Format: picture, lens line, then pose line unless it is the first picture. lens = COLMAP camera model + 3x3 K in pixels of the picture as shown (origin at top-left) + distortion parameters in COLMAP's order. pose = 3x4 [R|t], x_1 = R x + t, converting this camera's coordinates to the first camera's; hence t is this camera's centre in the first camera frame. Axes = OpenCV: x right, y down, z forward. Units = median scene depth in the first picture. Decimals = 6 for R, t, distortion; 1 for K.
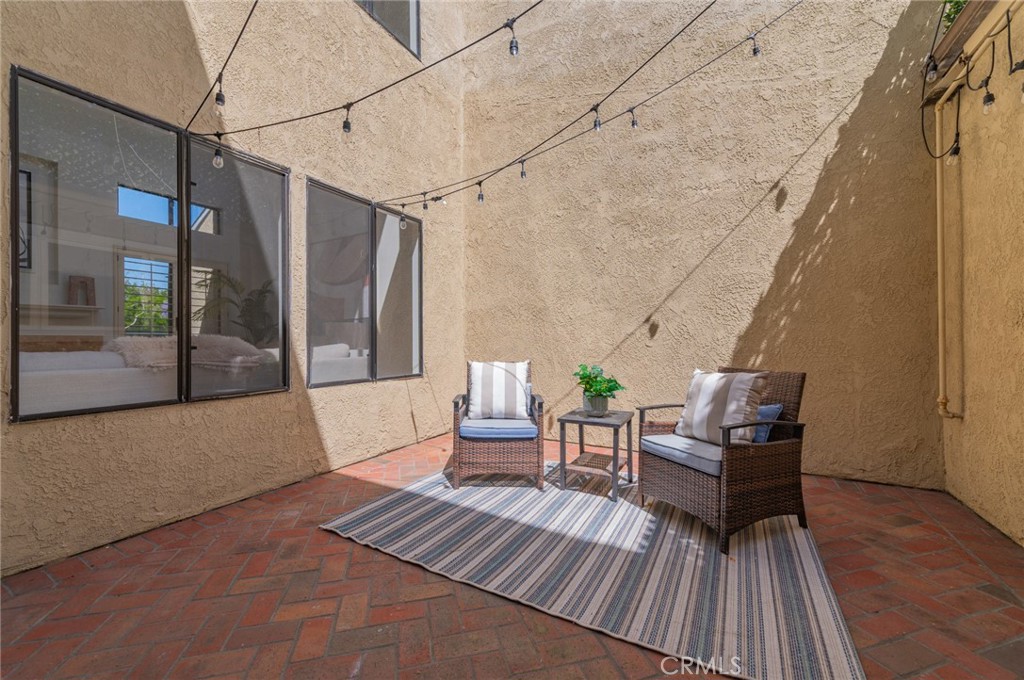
lens RADIAL K [[403.3, 0, 511.2], [0, 403.3, 337.4], [0, 0, 1]] dist [0.020464, -0.006161]
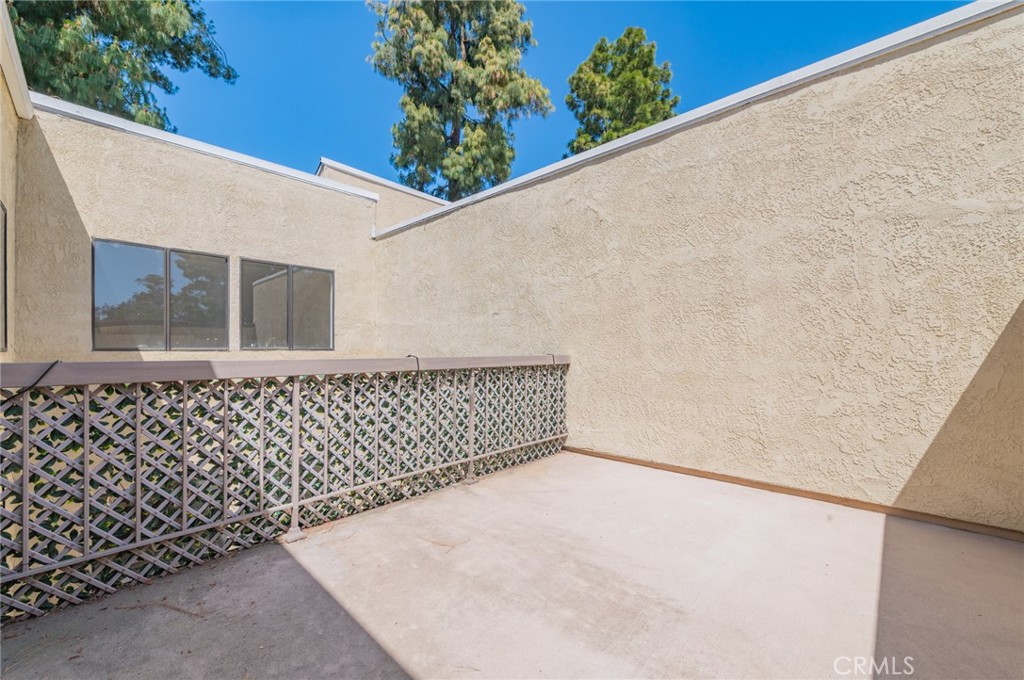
lens RADIAL K [[399.8, 0, 513.2], [0, 399.8, 342.7], [0, 0, 1]] dist [0.019583, -0.005929]
pose [[0.969791, 0.008028, -0.243807, 1.125730], [-0.005784, 0.999934, 0.009919, -0.979640], [0.243870, -0.008209, 0.969773, -0.467334]]
